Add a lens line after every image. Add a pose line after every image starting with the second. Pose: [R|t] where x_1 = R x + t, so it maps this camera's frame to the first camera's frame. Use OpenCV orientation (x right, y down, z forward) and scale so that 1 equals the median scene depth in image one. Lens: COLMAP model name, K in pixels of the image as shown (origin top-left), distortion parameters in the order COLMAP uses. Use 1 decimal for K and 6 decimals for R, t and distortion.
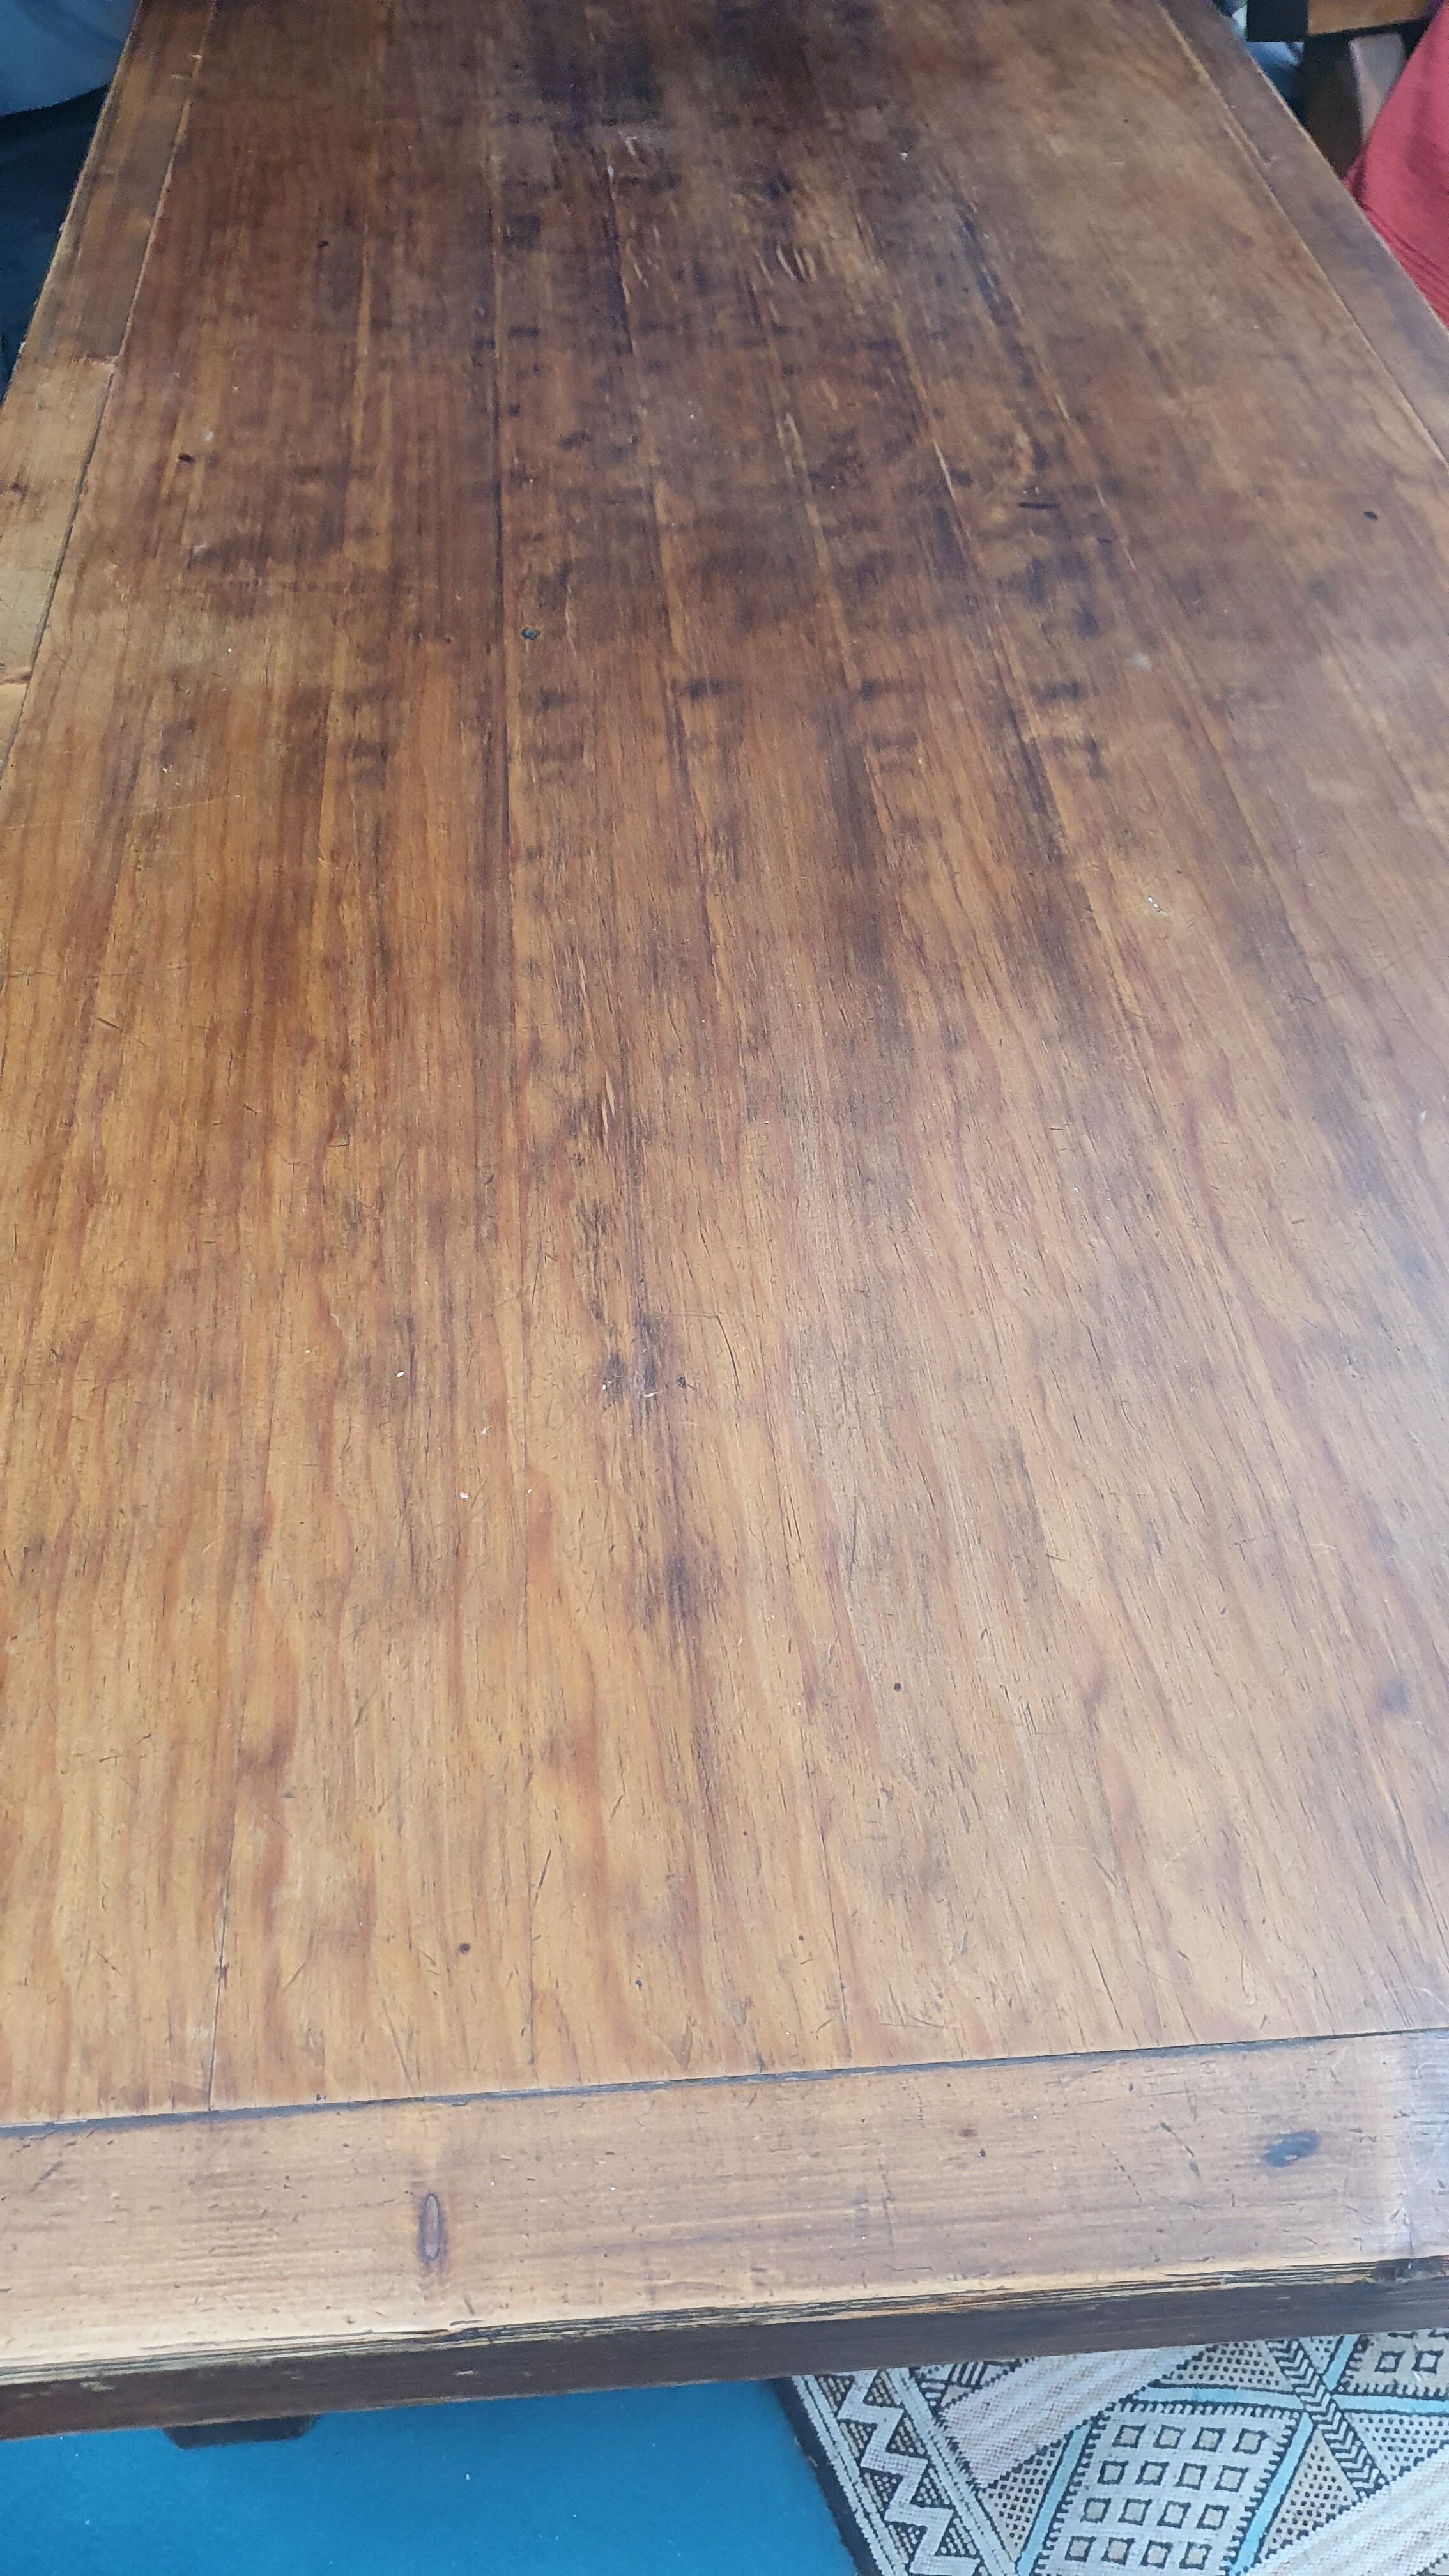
lens RADIAL K [[2068.9, 0, 704.5], [0, 2068.9, 1293.6], [0, 0, 1]] dist [0.020857, -0.002098]
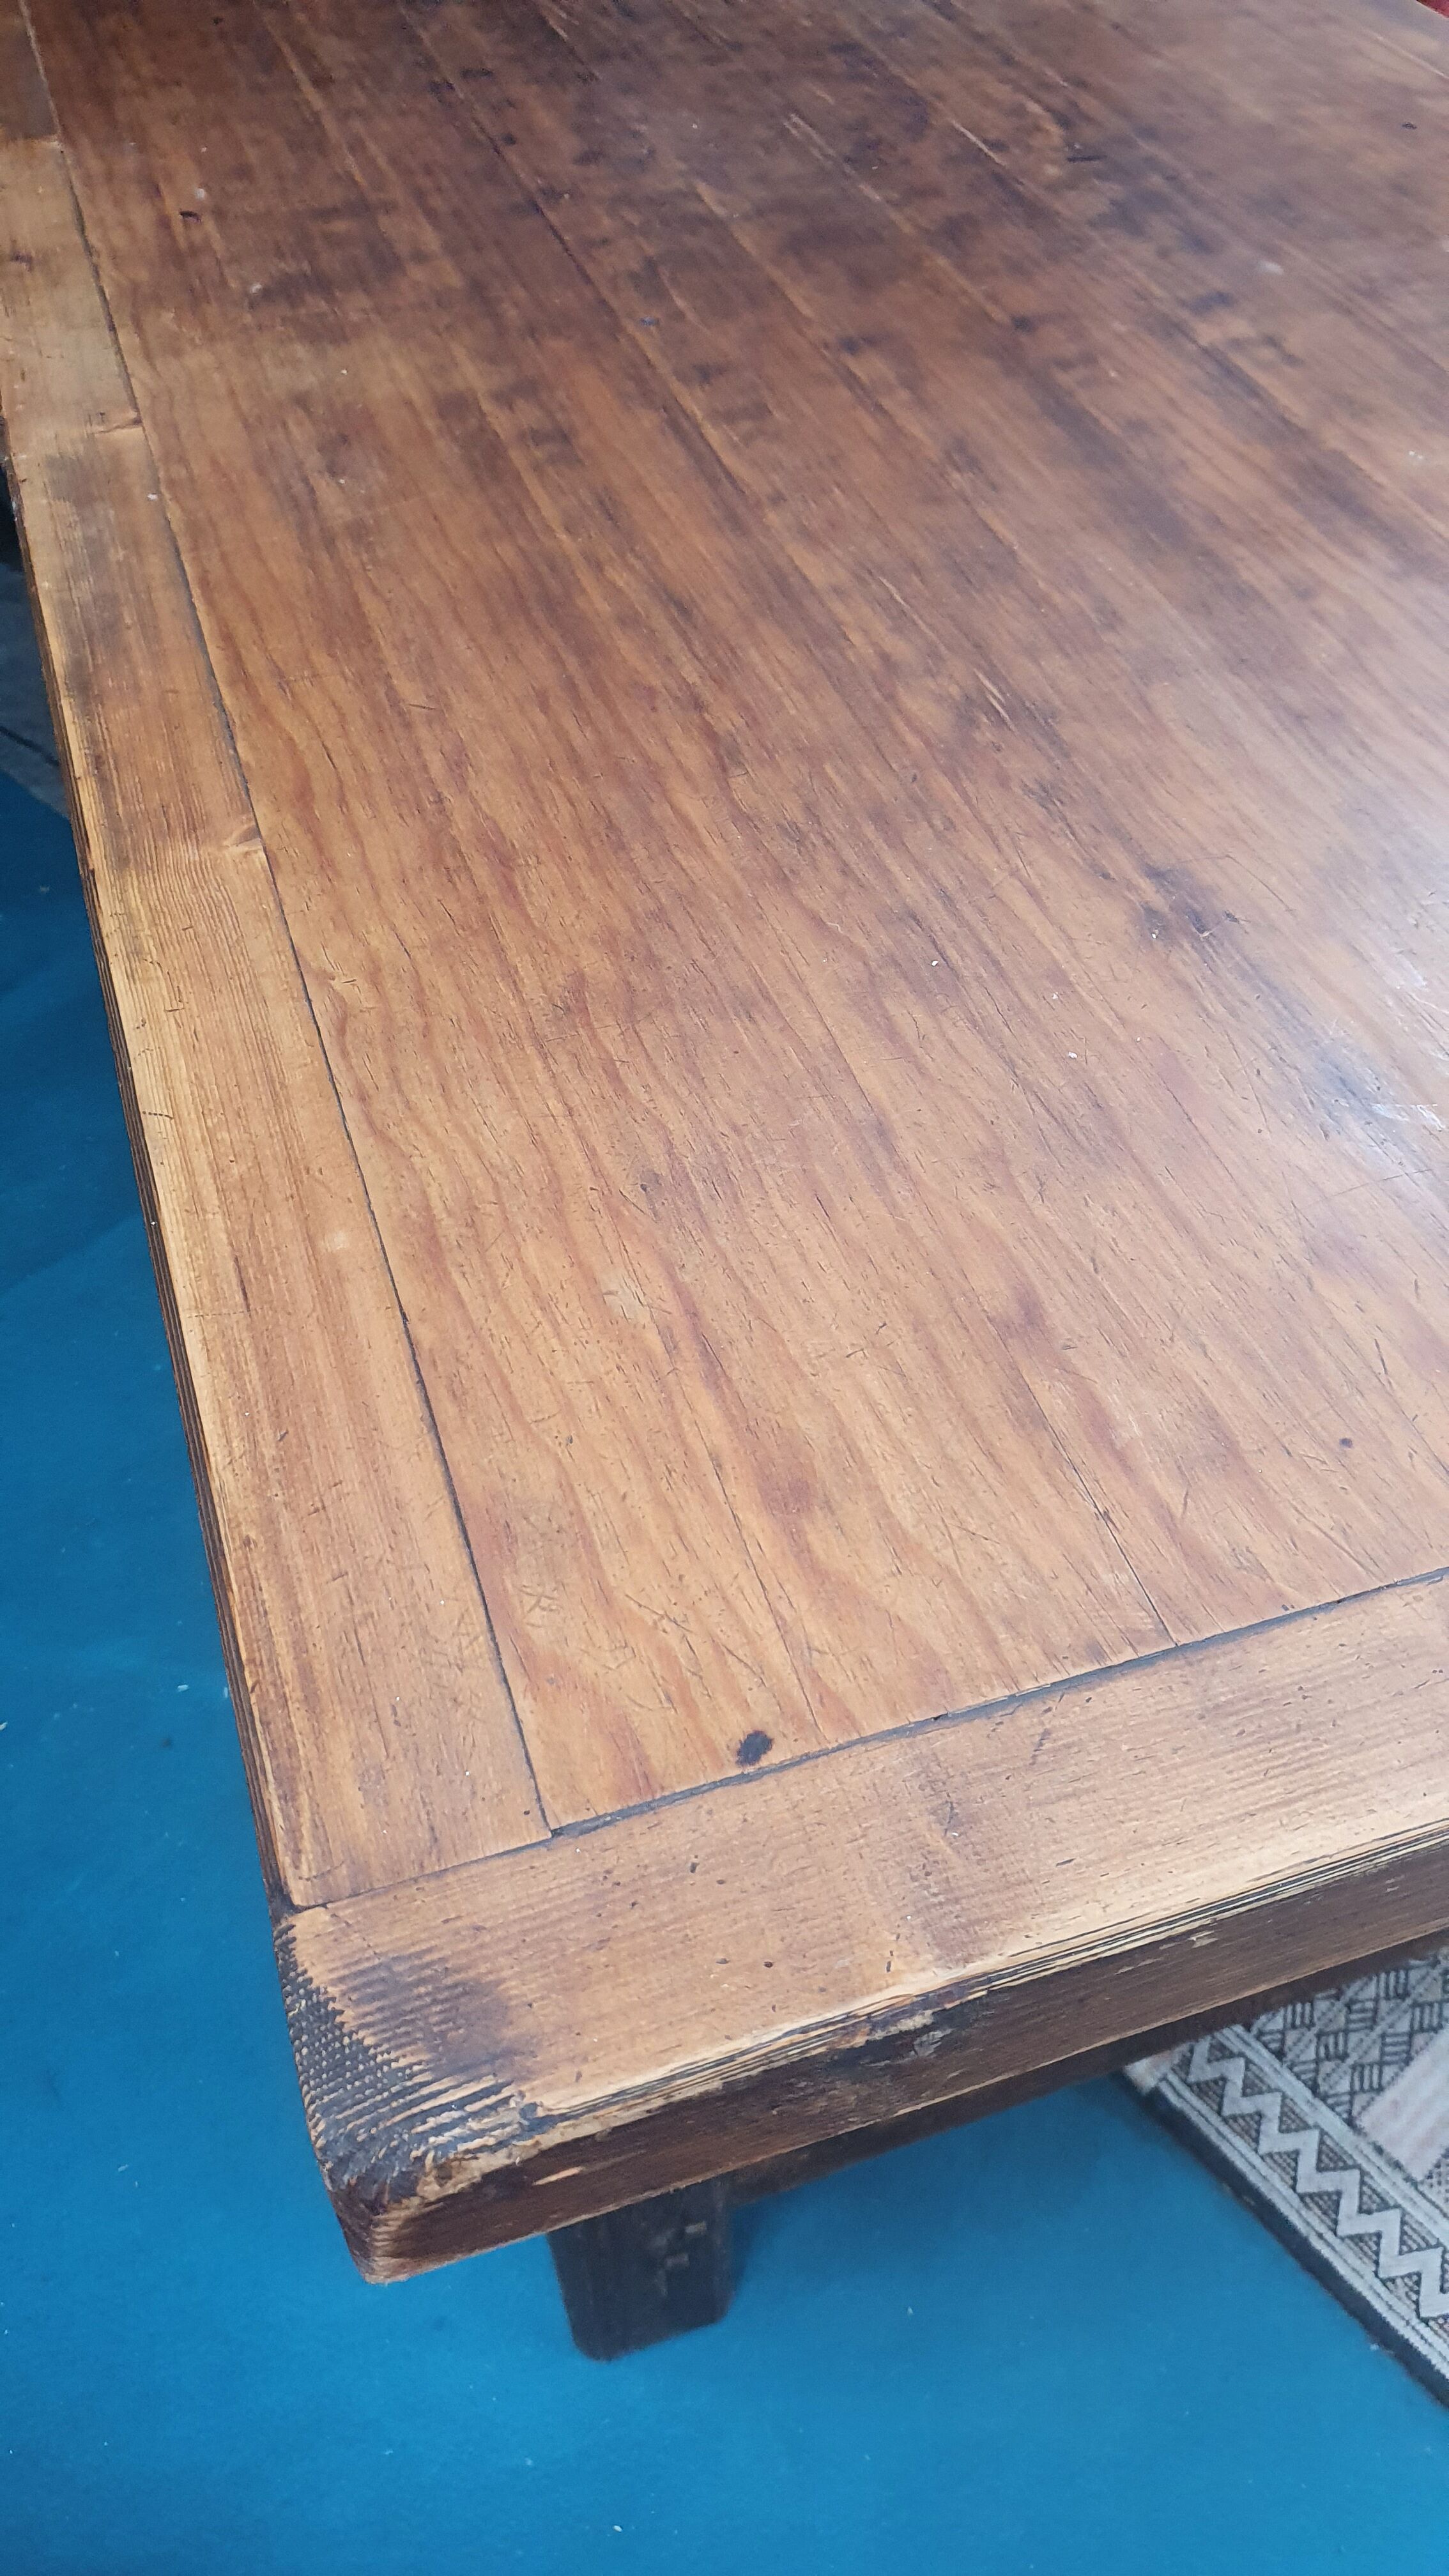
lens RADIAL K [[2068.9, 0, 724.3], [0, 2068.9, 1298.4], [0, 0, 1]] dist [0.020857, -0.002098]
pose [[0.969875, -0.195292, 0.145618, -0.305251], [0.195994, 0.980558, 0.009653, 0.120274], [-0.144672, 0.019178, 0.989294, 0.097310]]
